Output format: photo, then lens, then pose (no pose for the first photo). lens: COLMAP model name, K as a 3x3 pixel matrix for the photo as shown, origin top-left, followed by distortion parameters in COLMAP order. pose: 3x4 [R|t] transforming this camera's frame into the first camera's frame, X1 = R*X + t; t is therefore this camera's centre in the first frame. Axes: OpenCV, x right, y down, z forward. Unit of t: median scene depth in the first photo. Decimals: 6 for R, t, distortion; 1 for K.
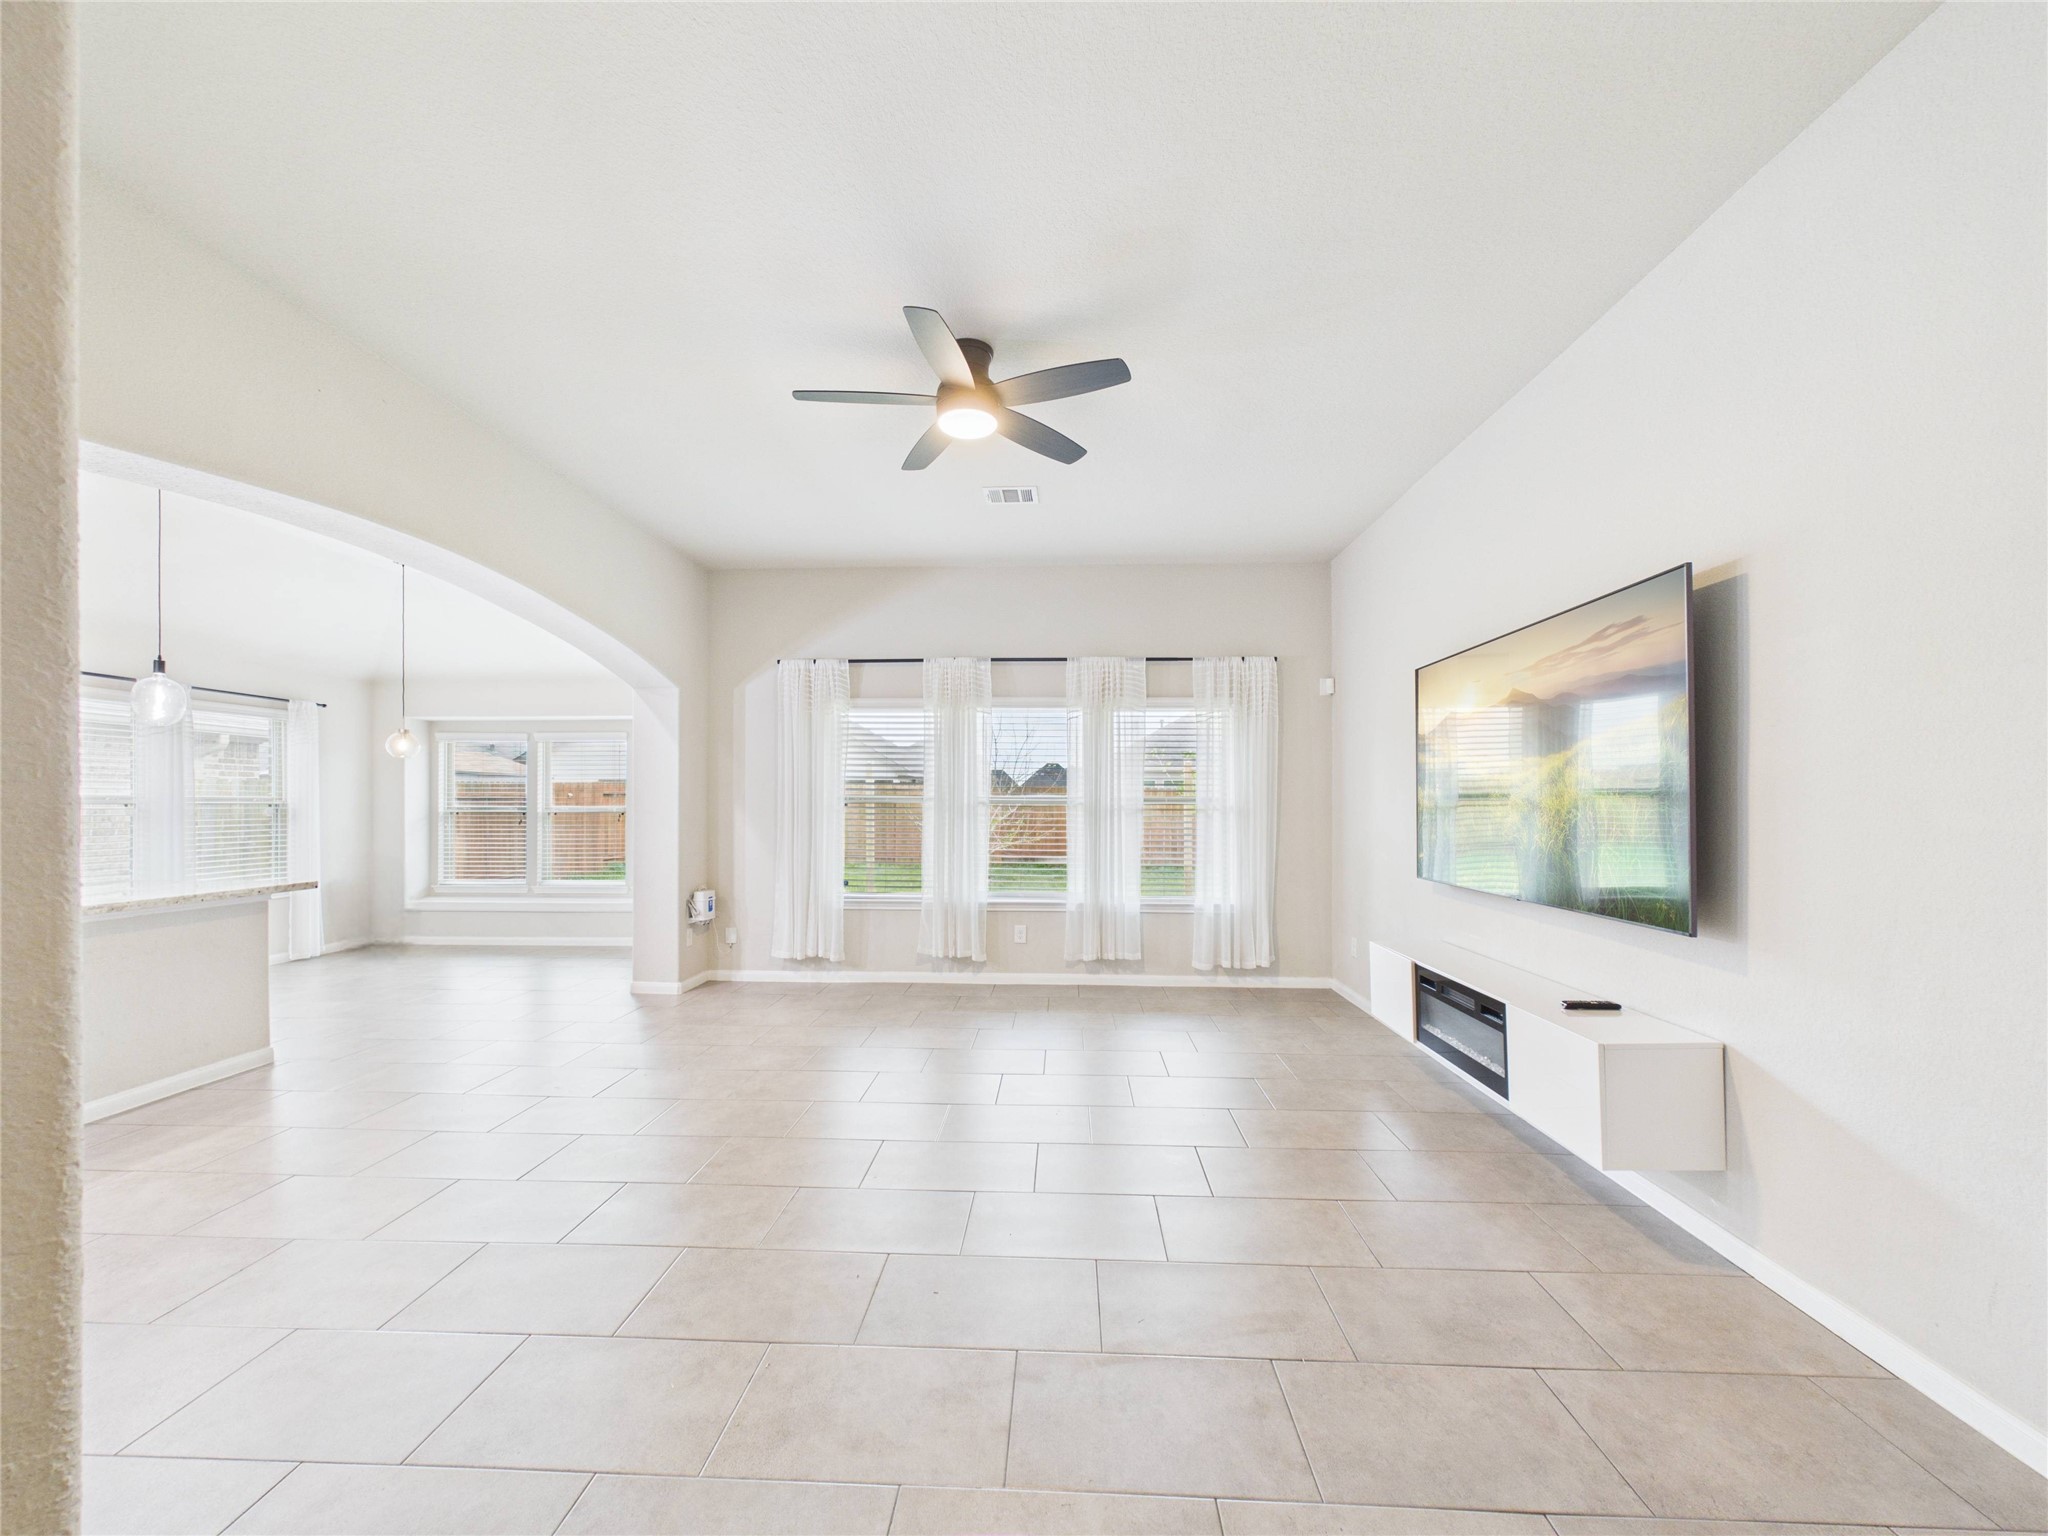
lens RADIAL K [[825.2, 0, 1024.7], [0, 825.2, 802.5], [0, 0, 1]] dist [0.001137, -0.000087]
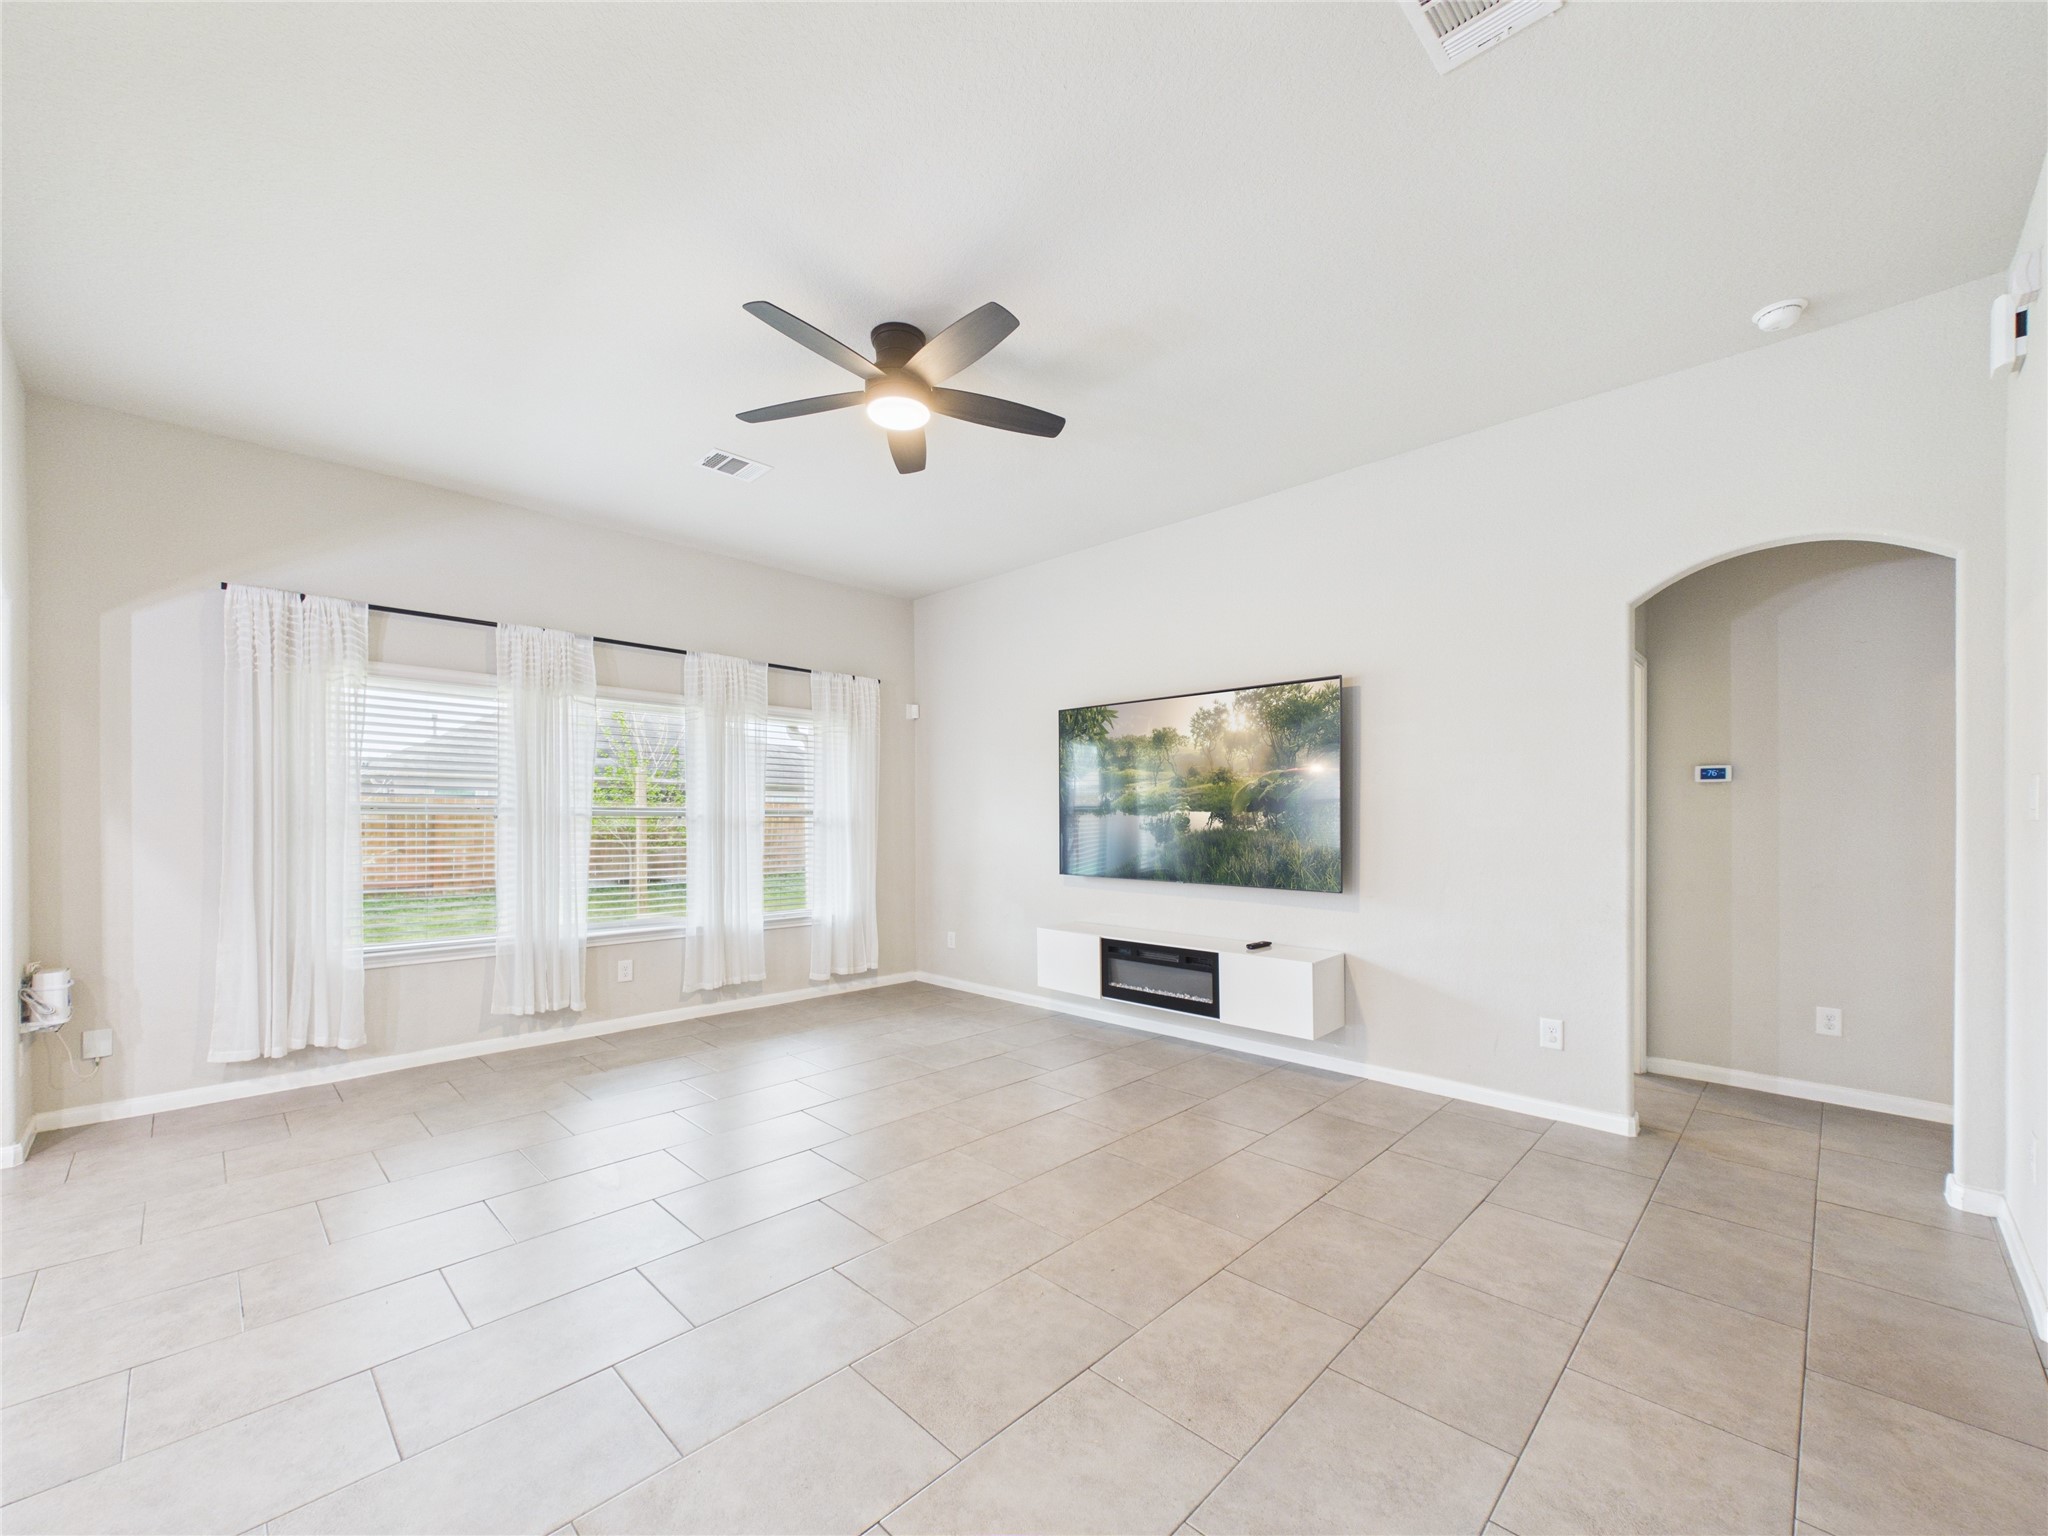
lens RADIAL K [[824.1, 0, 1024.9], [0, 824.1, 826.1], [0, 0, 1]] dist [-0.001295, -0.000040]
pose [[0.666613, -0.007279, 0.745368, -0.364084], [-0.001563, 0.999936, 0.011163, 0.001965], [-0.745402, -0.008606, 0.666559, 0.140292]]
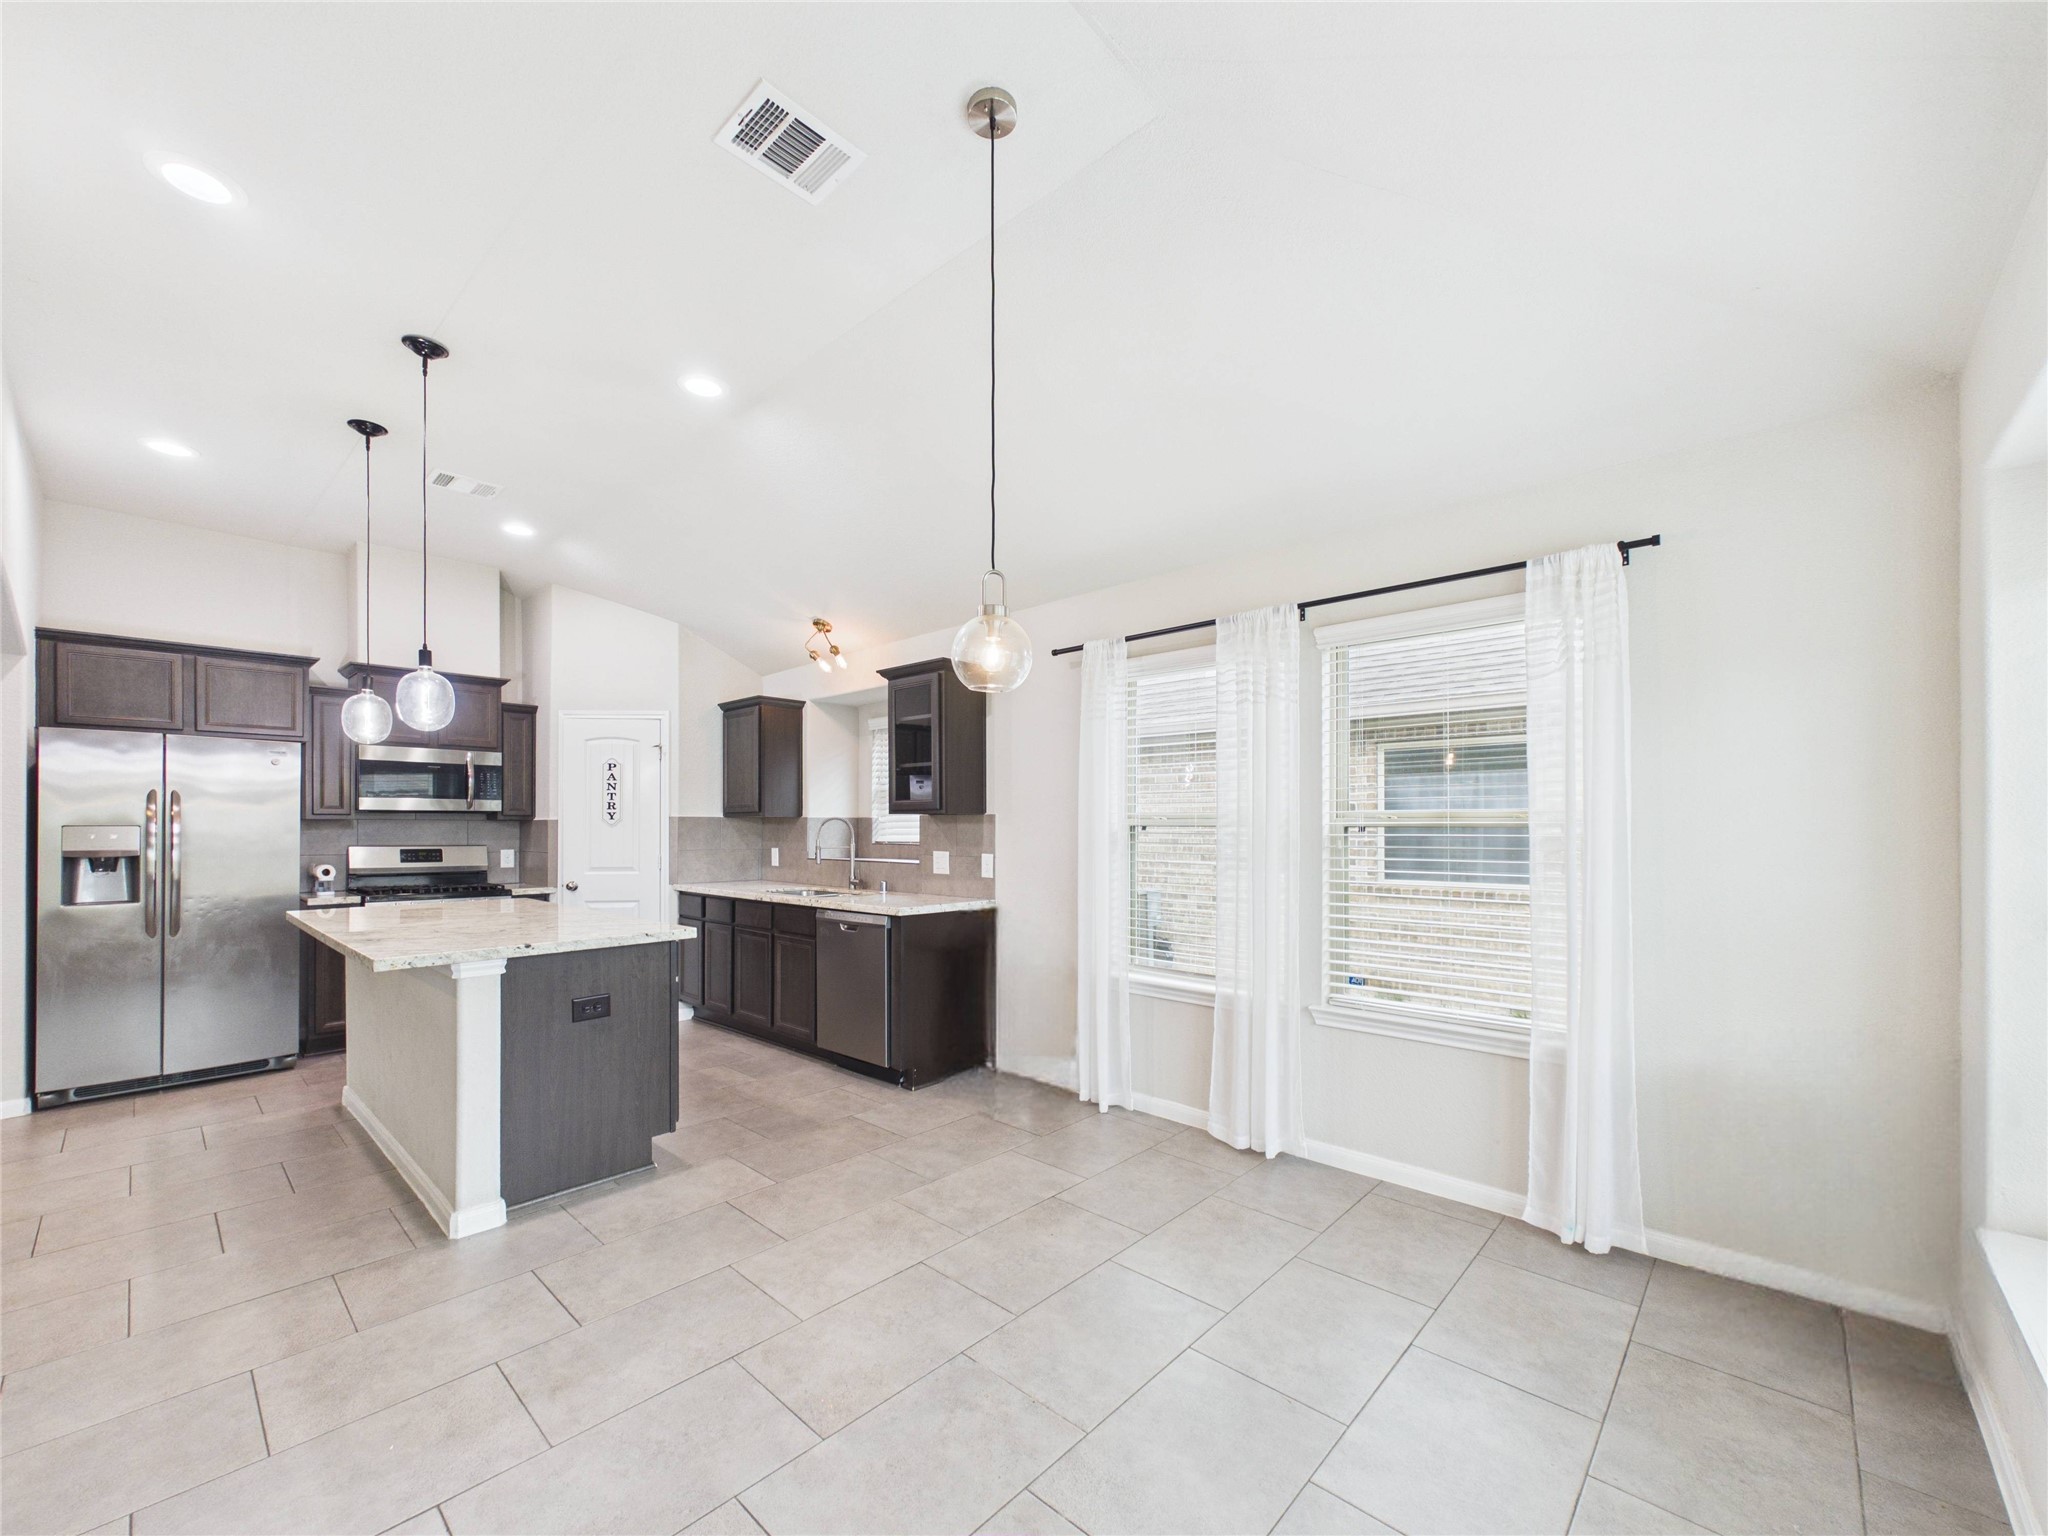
lens RADIAL K [[821.9, 0, 1025.4], [0, 821.9, 823.5], [0, 0, 1]] dist [0.000674, 0.000188]
pose [[-0.641326, -0.001166, -0.767268, -0.500148], [0.002531, 0.999990, -0.003635, 0.001307], [0.767264, -0.004273, -0.641317, 1.224186]]
